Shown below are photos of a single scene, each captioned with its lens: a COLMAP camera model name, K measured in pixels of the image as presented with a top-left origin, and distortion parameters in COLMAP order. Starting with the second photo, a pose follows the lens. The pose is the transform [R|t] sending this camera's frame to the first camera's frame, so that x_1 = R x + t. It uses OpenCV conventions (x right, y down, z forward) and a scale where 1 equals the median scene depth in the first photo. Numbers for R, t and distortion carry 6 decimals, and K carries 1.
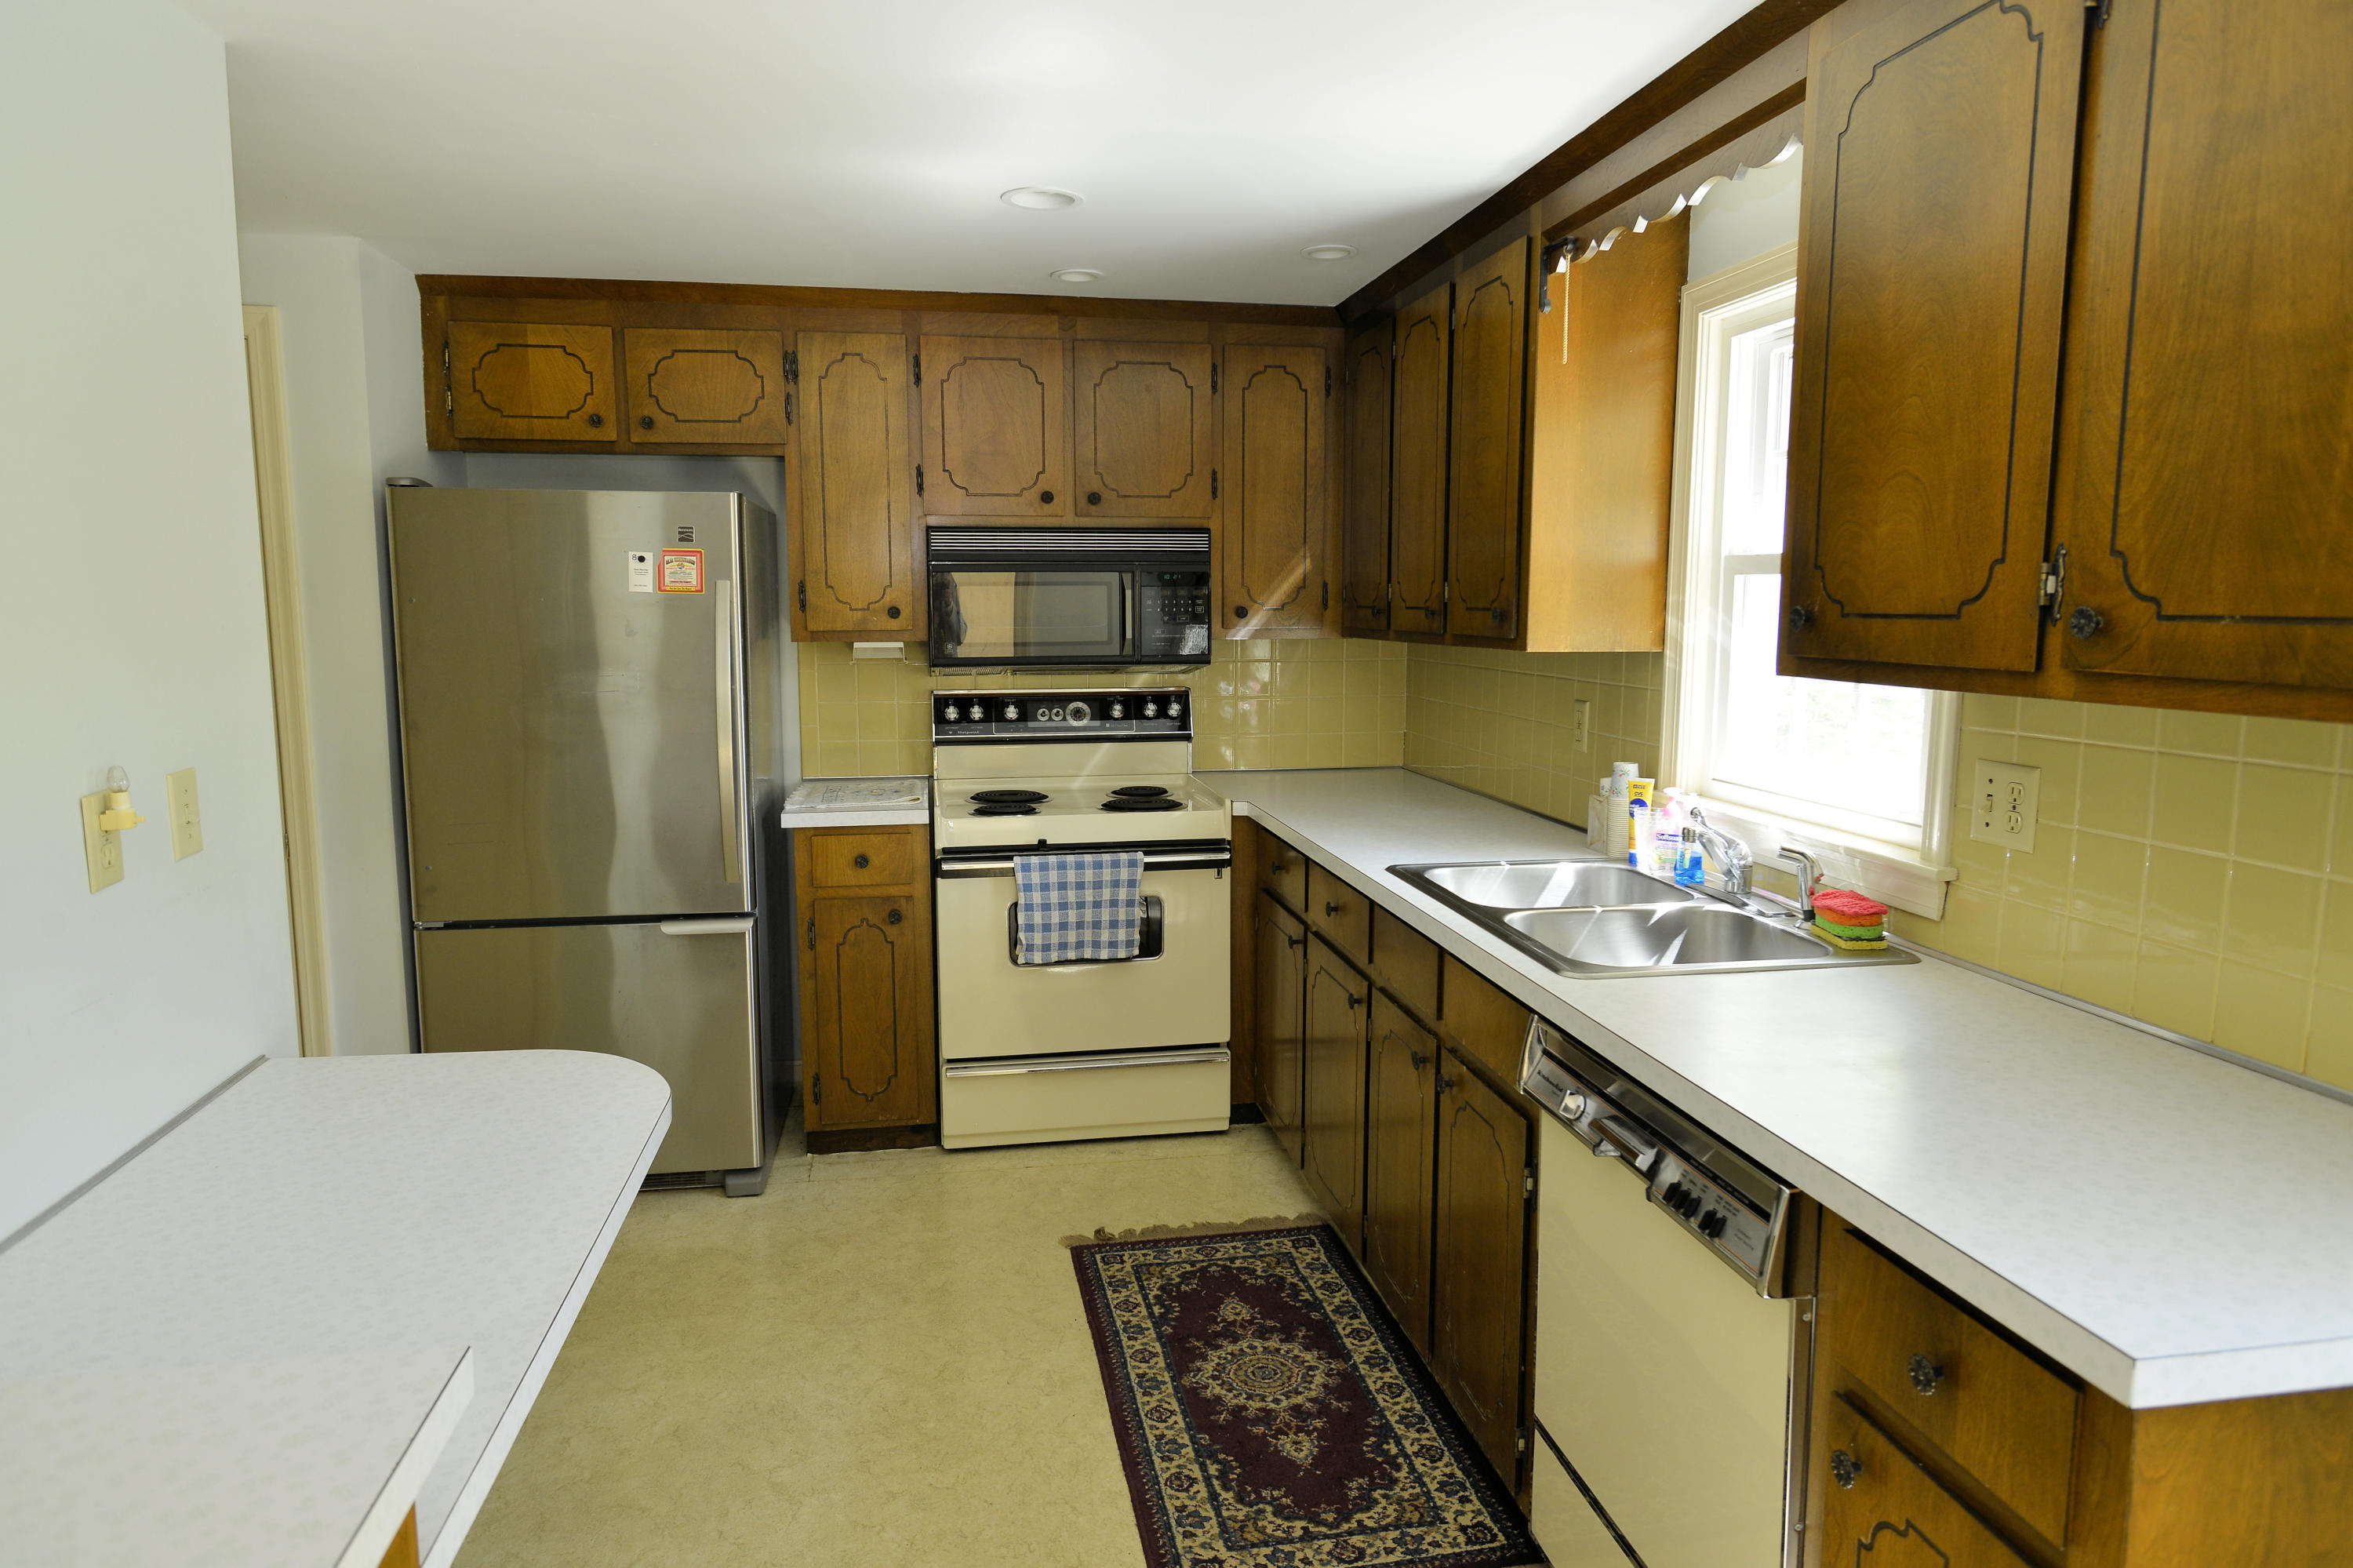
lens RADIAL K [[1454.6, 0, 1169.6], [0, 1454.6, 778.4], [0, 0, 1]] dist [0.000312, -0.000949]
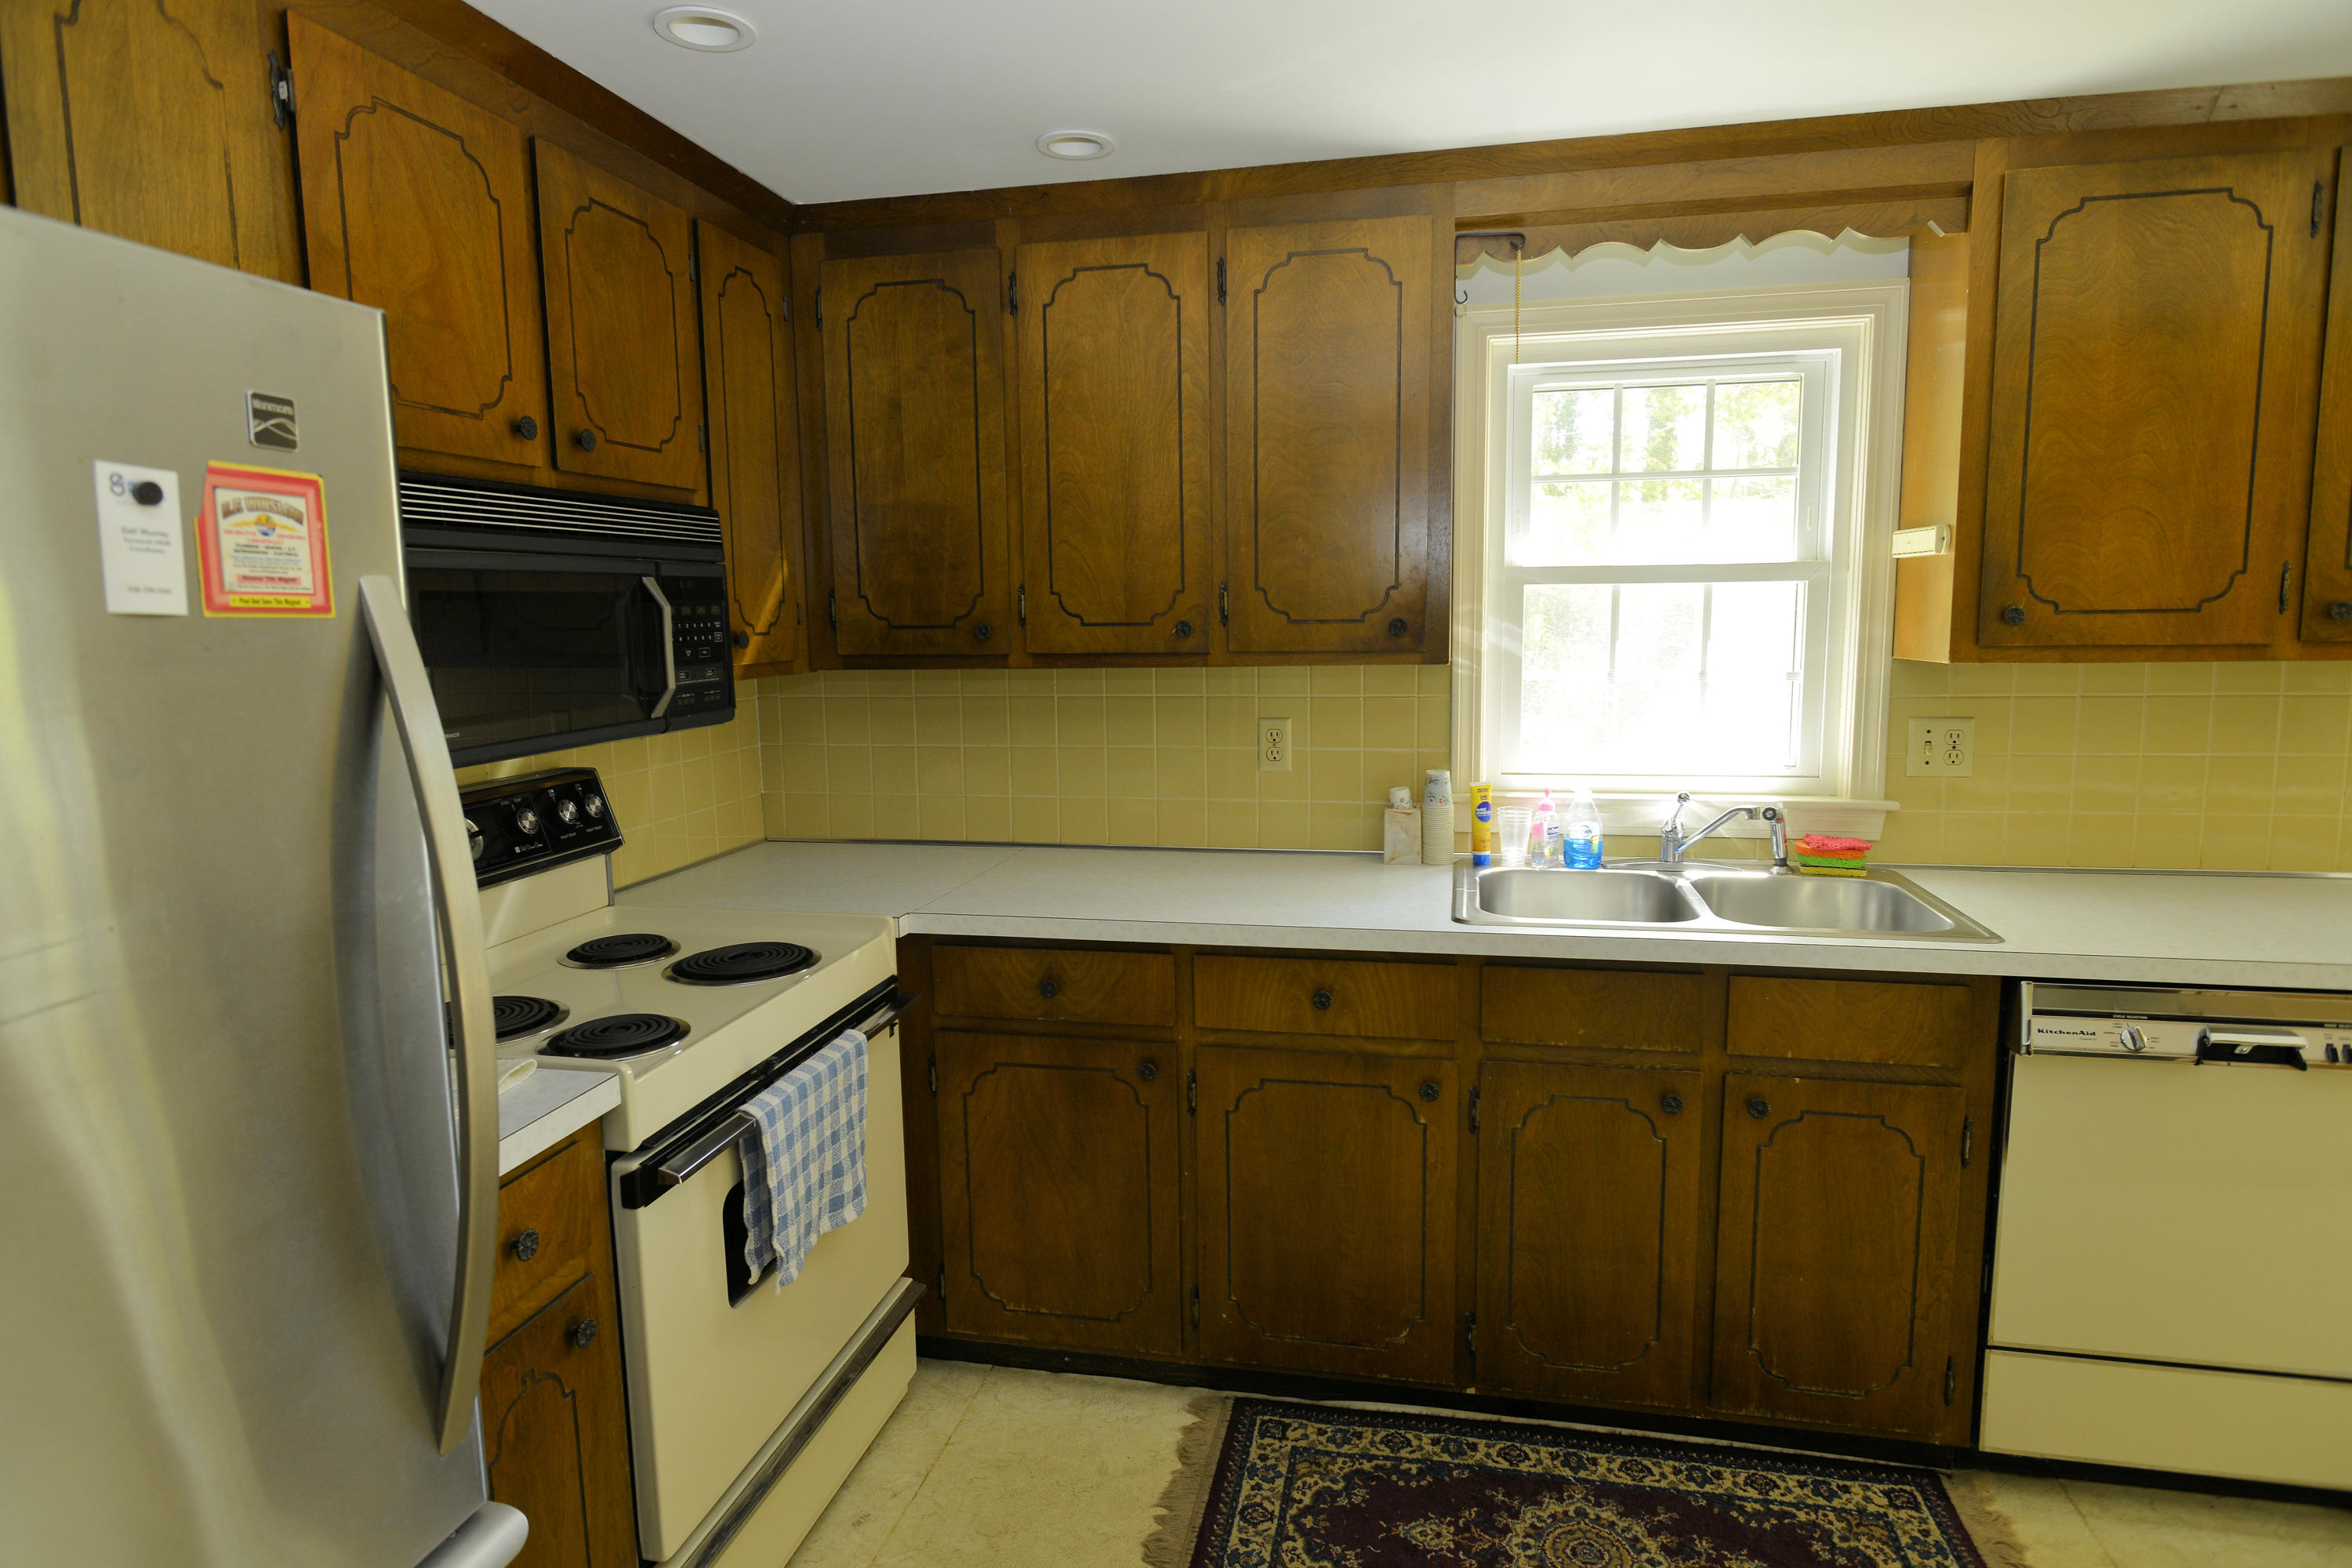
lens RADIAL K [[1314.8, 0, 1168.4], [0, 1314.8, 778.1], [0, 0, 1]] dist [-0.009190, 0.002555]
pose [[0.359030, -0.124655, 0.924964, -0.612644], [0.130335, 0.988026, 0.082563, -0.108330], [-0.924181, 0.090912, 0.370978, 0.855694]]
